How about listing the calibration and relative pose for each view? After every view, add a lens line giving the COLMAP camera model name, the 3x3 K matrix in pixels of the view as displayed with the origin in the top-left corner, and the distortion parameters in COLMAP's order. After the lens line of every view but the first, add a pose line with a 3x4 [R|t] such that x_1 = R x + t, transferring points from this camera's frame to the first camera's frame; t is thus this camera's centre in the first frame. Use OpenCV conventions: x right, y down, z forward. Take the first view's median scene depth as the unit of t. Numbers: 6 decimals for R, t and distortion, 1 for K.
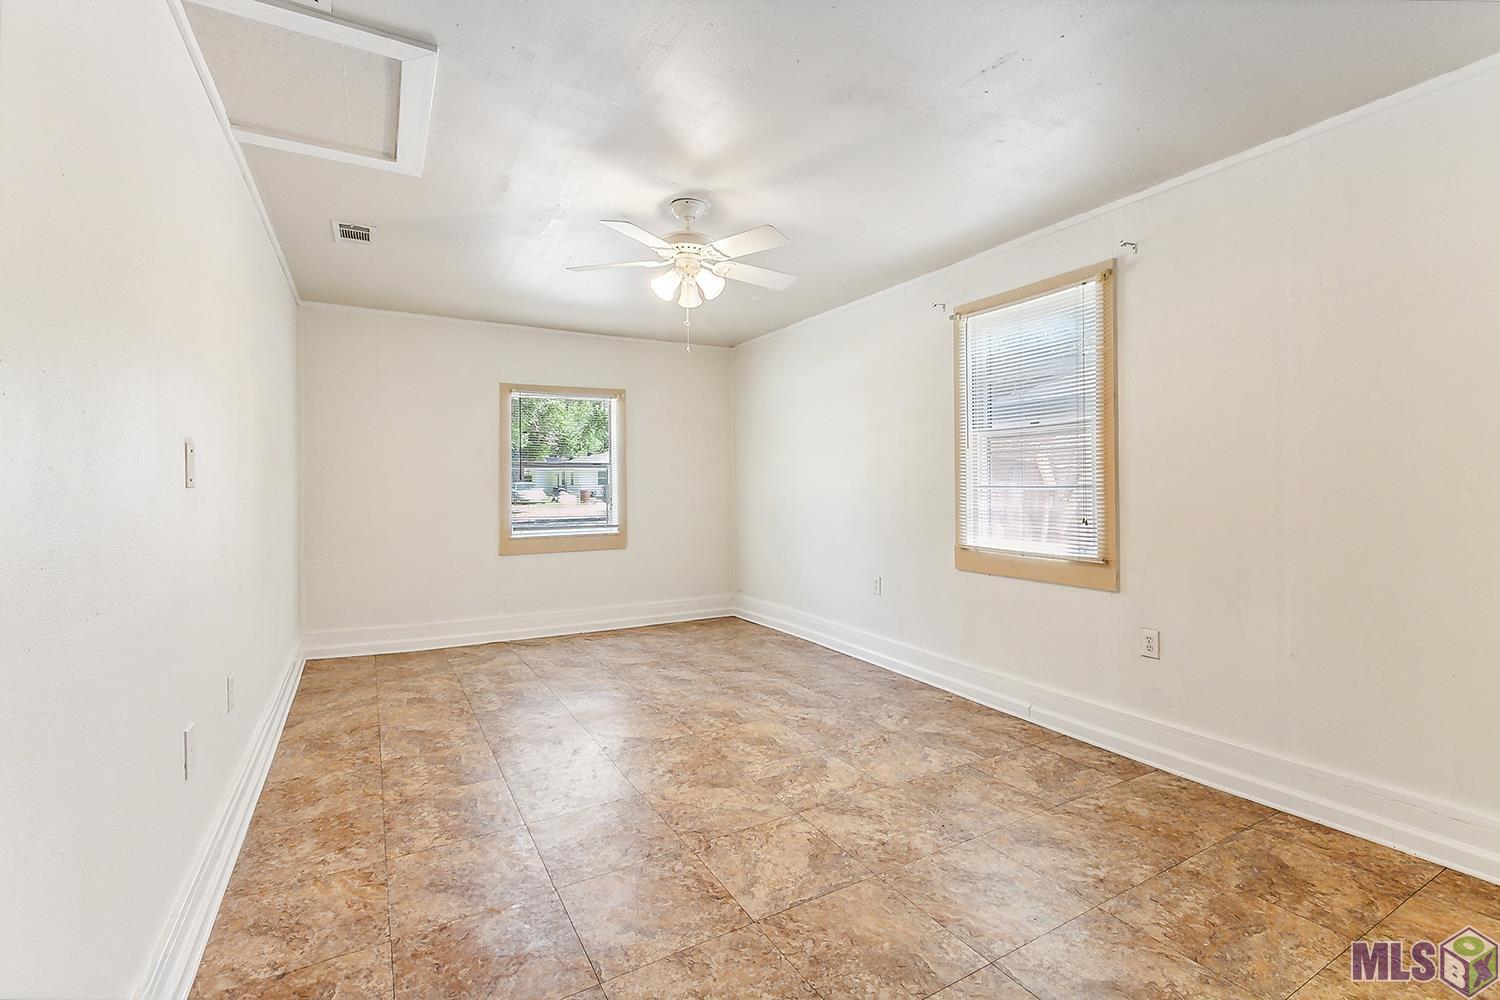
lens RADIAL K [[675.3, 0, 749.0], [0, 675.3, 495.9], [0, 0, 1]] dist [0.001378, 0.000569]
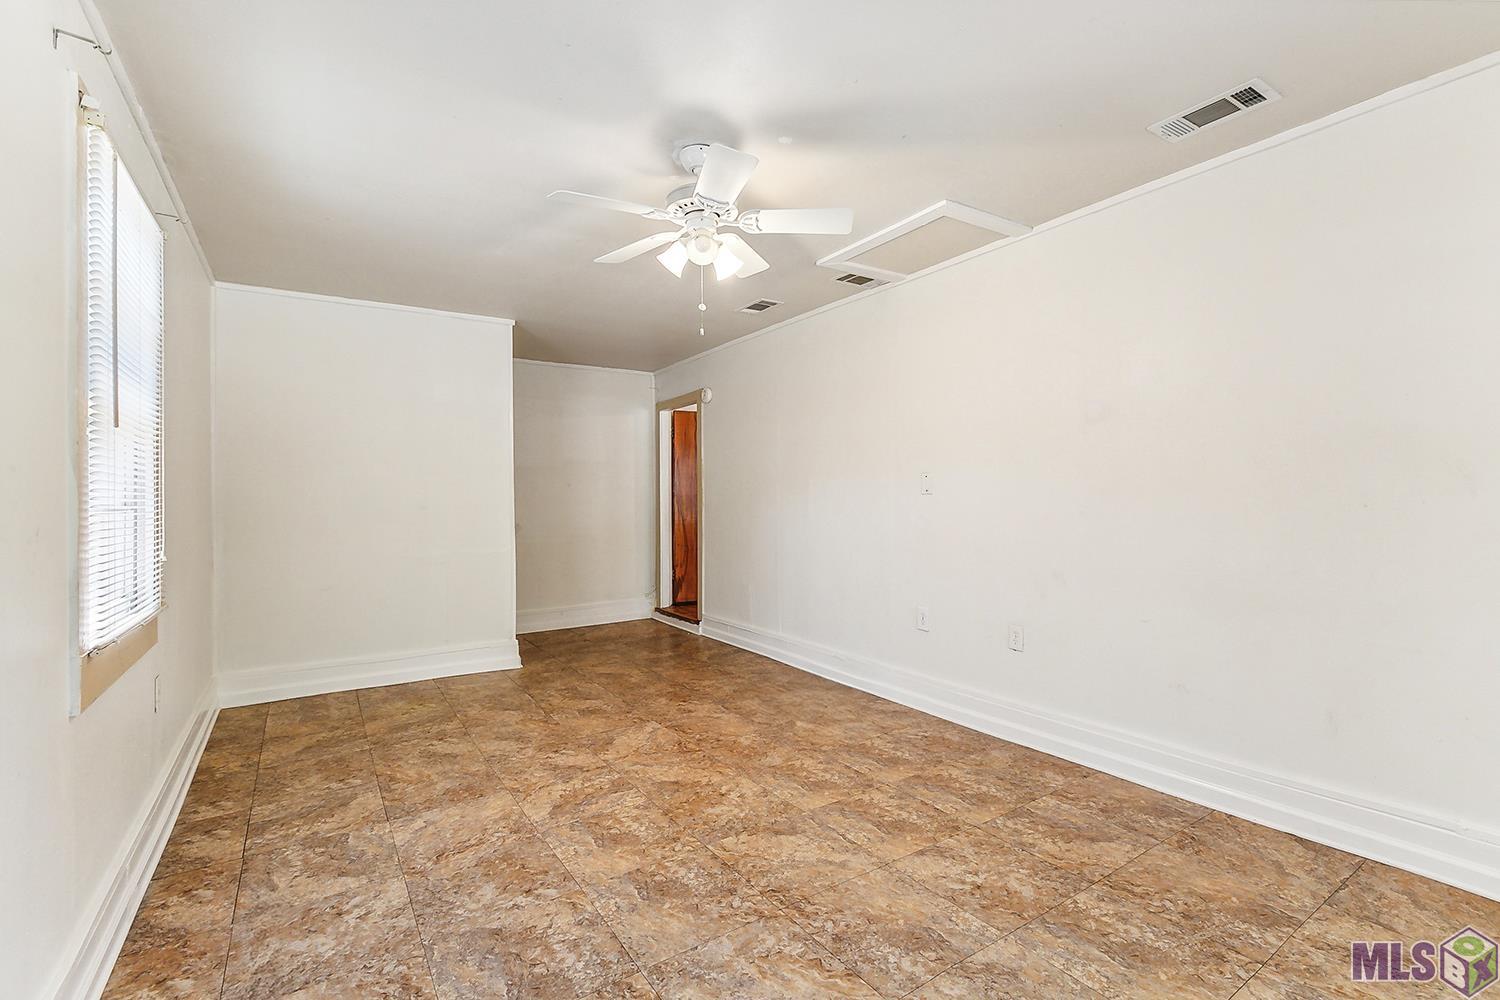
lens RADIAL K [[675.3, 0, 750.4], [0, 675.3, 489.1], [0, 0, 1]] dist [0.001378, 0.000569]
pose [[-0.997567, 0.015404, -0.067984, -0.100915], [0.014778, 0.999844, 0.009700, -0.037644], [0.068123, 0.008672, -0.997639, 2.029963]]
